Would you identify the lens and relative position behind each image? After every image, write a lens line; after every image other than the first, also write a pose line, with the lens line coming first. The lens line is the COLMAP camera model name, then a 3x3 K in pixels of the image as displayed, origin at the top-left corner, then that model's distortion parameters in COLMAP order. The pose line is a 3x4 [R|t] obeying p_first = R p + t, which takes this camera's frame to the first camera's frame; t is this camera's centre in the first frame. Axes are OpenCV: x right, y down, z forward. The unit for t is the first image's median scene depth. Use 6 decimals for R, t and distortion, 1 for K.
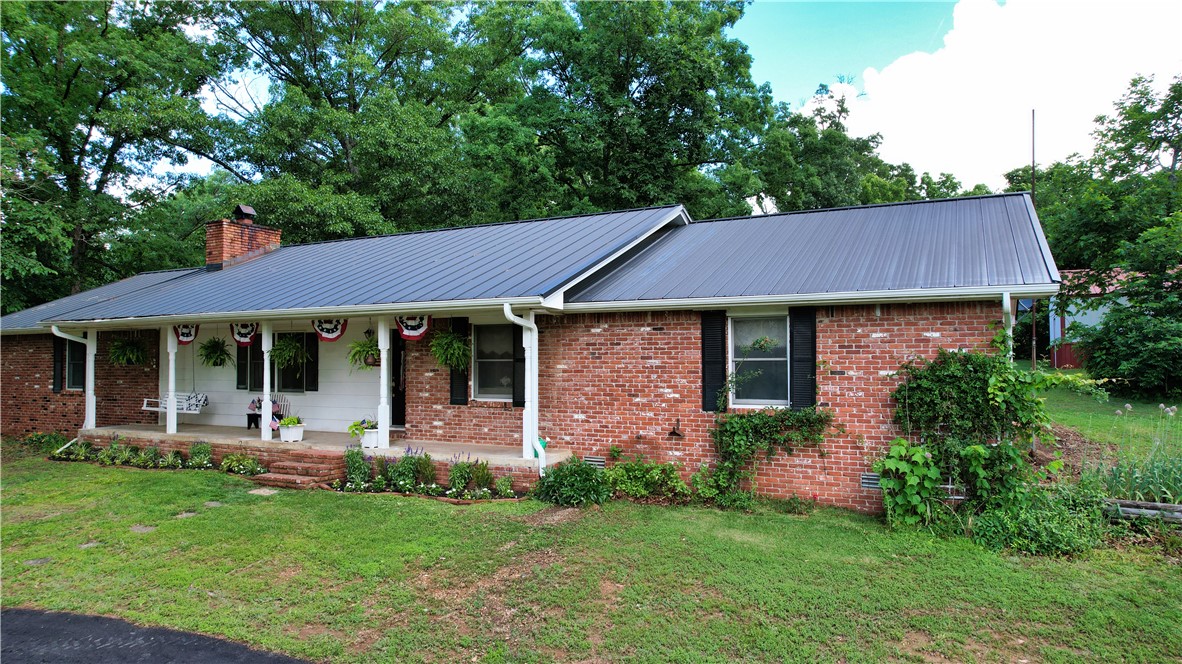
lens RADIAL K [[769.0, 0, 592.5], [0, 769.0, 330.1], [0, 0, 1]] dist [-0.025467, 0.024909]
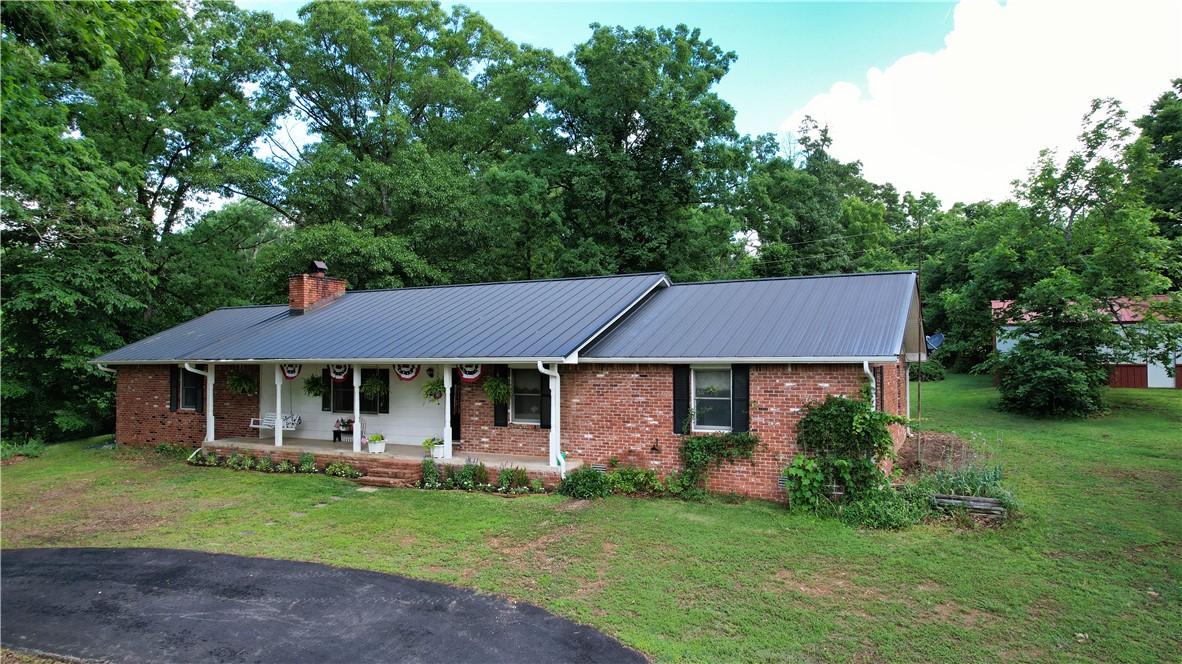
lens RADIAL K [[769.0, 0, 590.2], [0, 769.0, 334.3], [0, 0, 1]] dist [-0.025467, 0.024909]
pose [[0.999984, -0.001044, -0.005634, -0.004326], [0.001080, 0.999979, 0.006353, -0.065173], [0.005627, -0.006359, 0.999964, -0.320266]]
